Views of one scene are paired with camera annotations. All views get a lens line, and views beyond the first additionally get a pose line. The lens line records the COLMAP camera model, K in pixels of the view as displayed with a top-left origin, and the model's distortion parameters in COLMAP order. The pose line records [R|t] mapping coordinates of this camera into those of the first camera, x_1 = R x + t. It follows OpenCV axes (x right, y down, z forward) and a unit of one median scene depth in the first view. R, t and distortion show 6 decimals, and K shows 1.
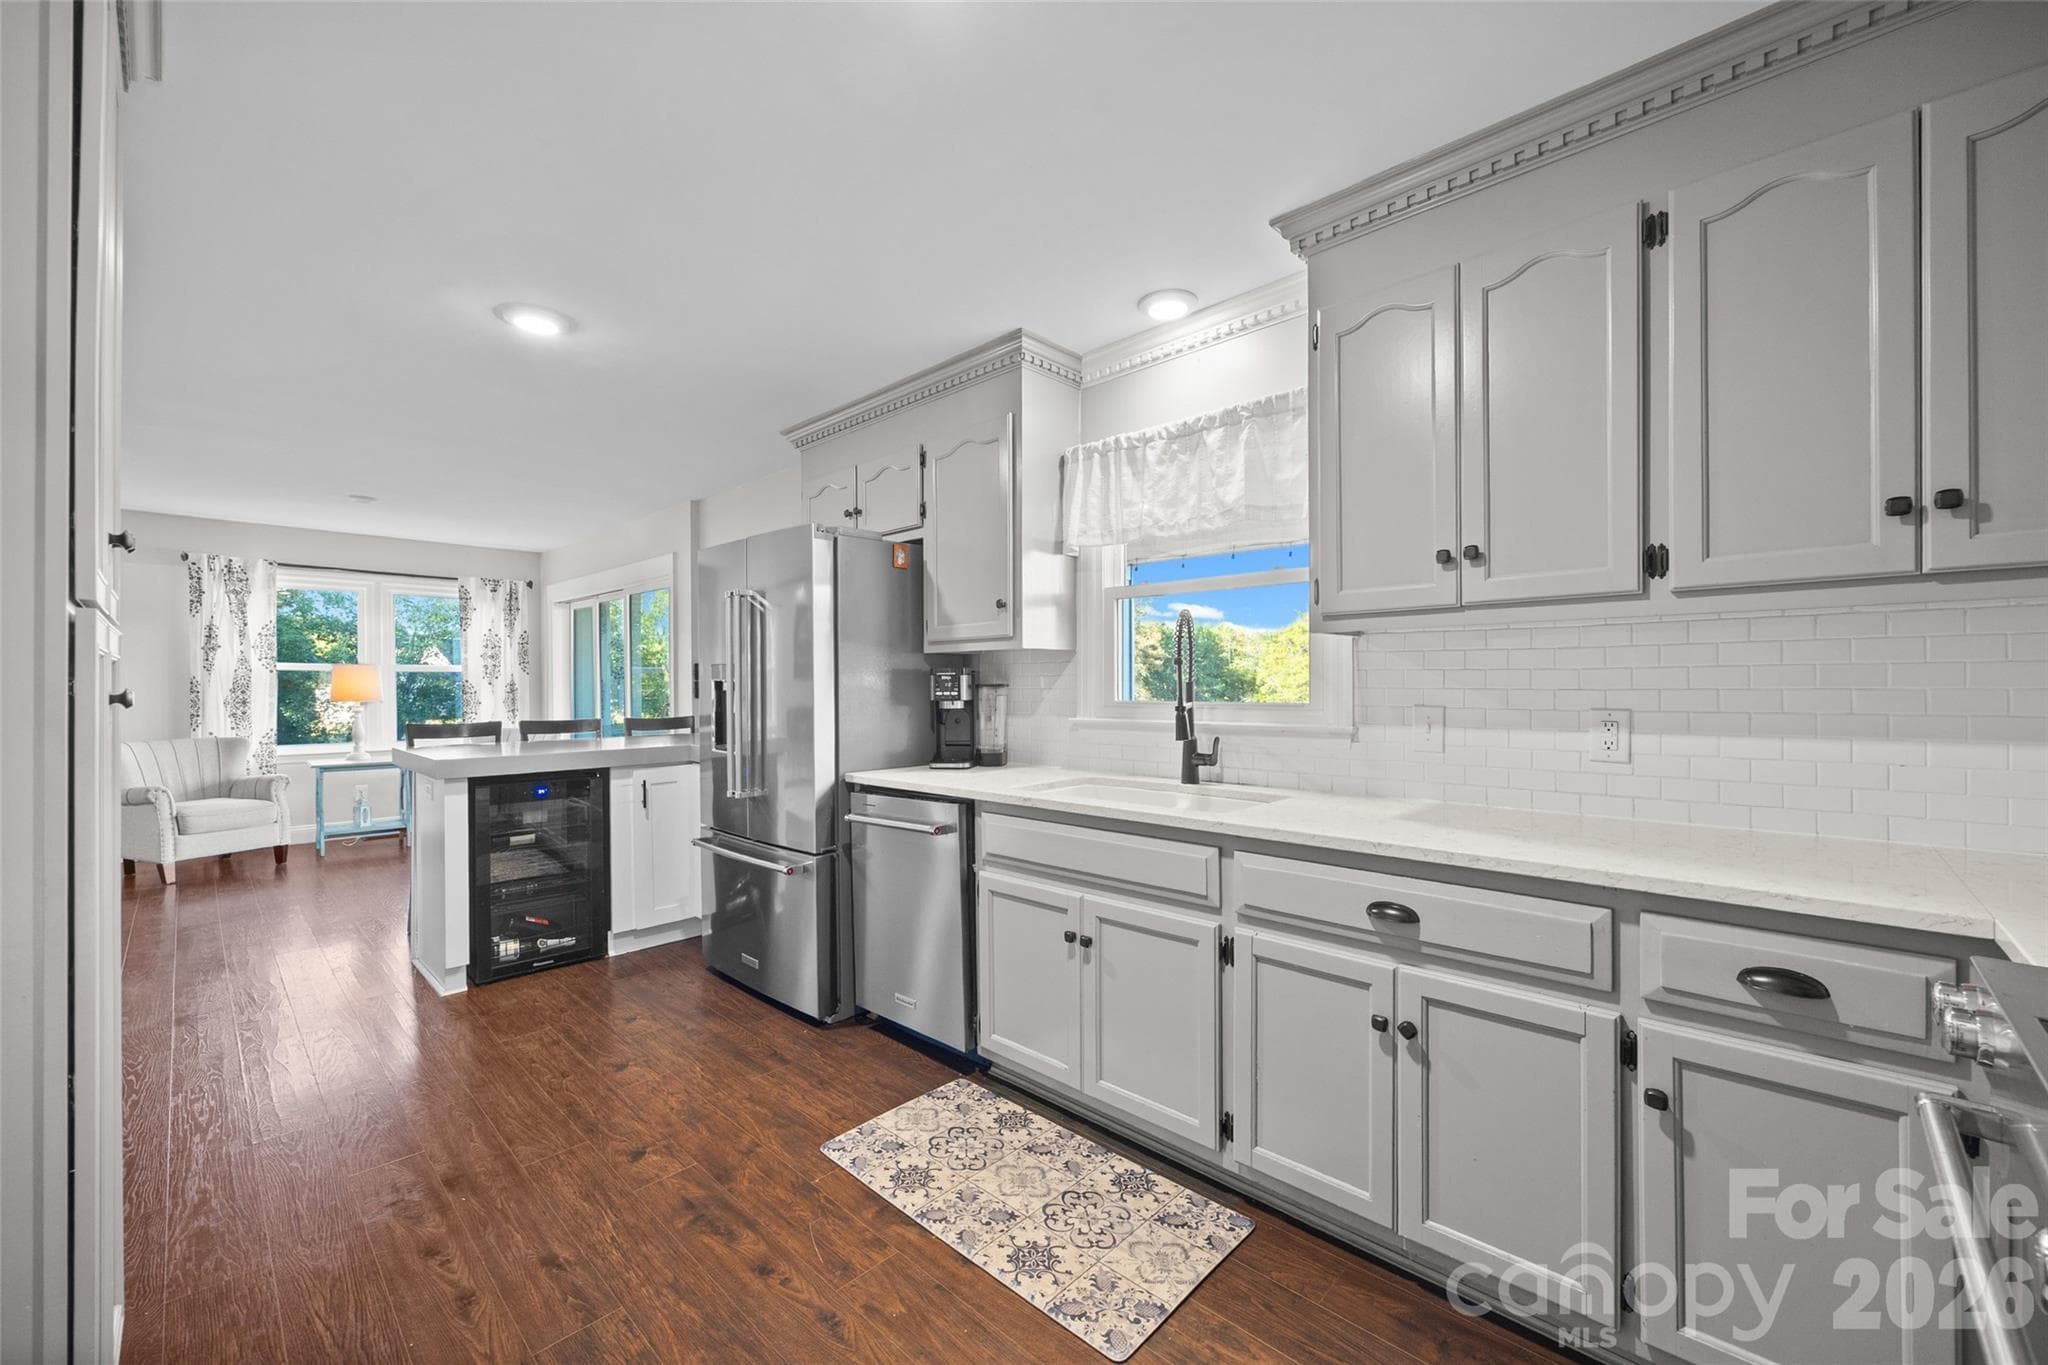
lens RADIAL K [[793.5, 0, 1031.1], [0, 793.5, 682.1], [0, 0, 1]] dist [-0.003185, 0.001375]
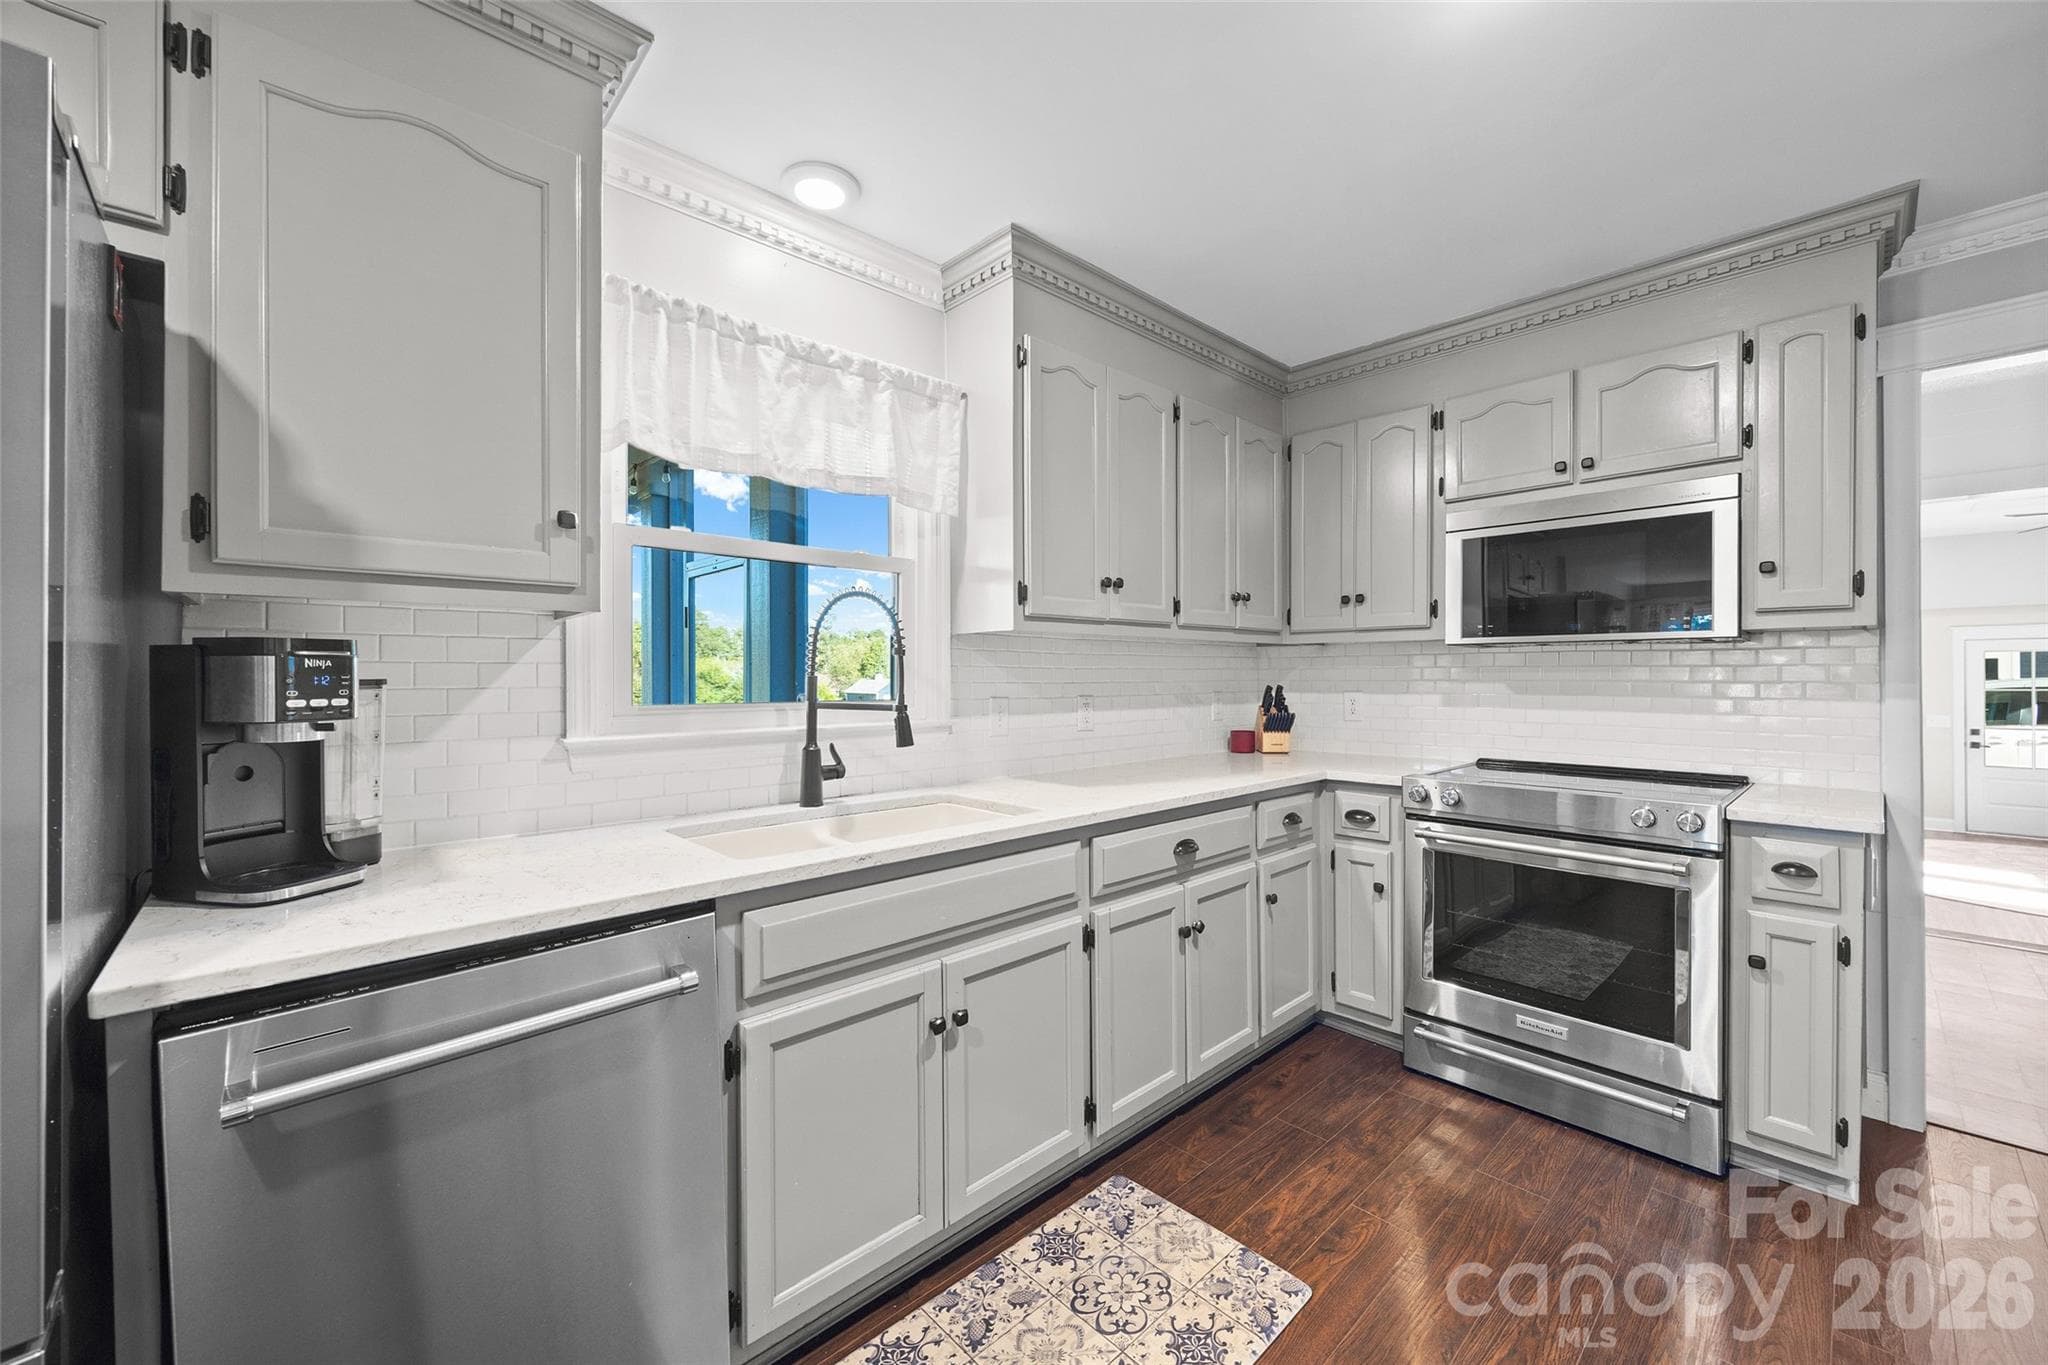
lens RADIAL K [[793.5, 0, 1022.8], [0, 793.5, 681.3], [0, 0, 1]] dist [-0.003185, 0.001375]
pose [[0.066398, 0.004599, 0.997783, -0.352021], [0.007058, 0.999962, -0.005079, 0.006079], [-0.997768, 0.007379, 0.066363, 0.459291]]
